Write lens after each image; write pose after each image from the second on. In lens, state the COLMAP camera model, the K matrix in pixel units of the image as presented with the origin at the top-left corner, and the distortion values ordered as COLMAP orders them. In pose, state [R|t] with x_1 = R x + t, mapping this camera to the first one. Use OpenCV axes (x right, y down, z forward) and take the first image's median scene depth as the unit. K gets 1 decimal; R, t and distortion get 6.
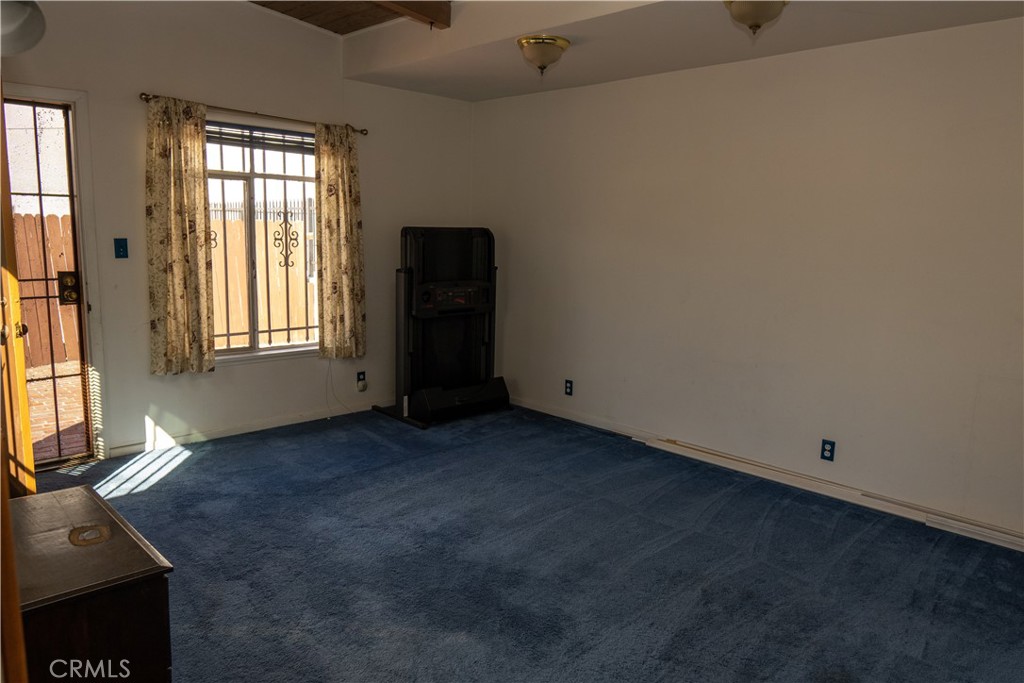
lens RADIAL K [[717.3, 0, 491.8], [0, 717.3, 339.3], [0, 0, 1]] dist [0.005899, 0.005939]
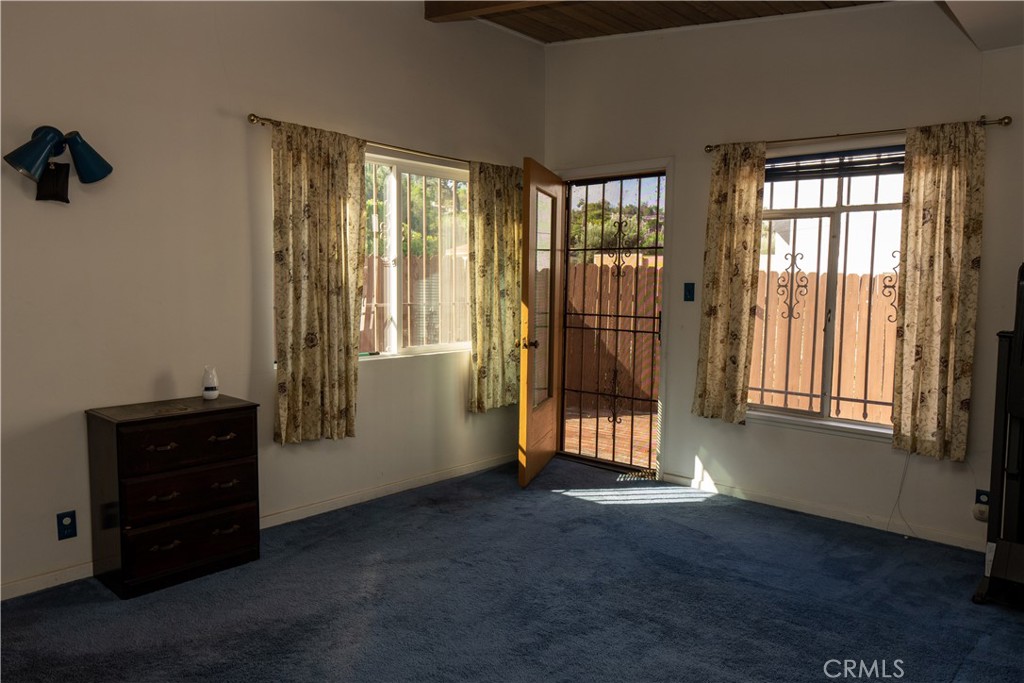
lens RADIAL K [[717.3, 0, 491.8], [0, 717.3, 339.3], [0, 0, 1]] dist [0.005899, 0.005939]
pose [[0.079883, 0.062812, -0.994823, 0.484536], [-0.166130, 0.984893, 0.048845, -0.054014], [0.982863, 0.161368, 0.089111, 0.561483]]
